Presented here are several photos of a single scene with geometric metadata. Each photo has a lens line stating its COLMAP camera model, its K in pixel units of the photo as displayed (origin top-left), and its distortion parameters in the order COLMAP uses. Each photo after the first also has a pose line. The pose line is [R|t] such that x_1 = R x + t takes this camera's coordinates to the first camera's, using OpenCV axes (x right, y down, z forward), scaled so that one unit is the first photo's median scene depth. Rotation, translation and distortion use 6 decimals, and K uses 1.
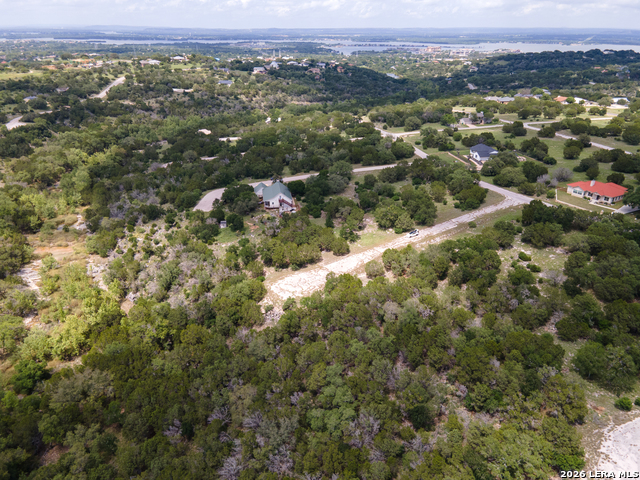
lens RADIAL K [[467.6, 0, 320.0], [0, 467.6, 240.0], [0, 0, 1]] dist [0.010487, 0.038171]
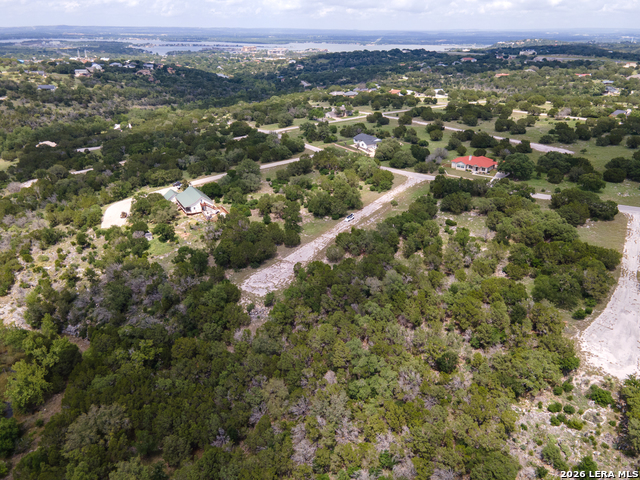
lens RADIAL K [[467.6, 0, 320.0], [0, 467.6, 240.0], [0, 0, 1]] dist [0.010487, 0.038171]
pose [[0.930970, -0.148569, 0.333500, -0.106240], [0.148442, 0.988579, 0.026018, -0.000188], [-0.333557, 0.025283, 0.942391, -0.000057]]
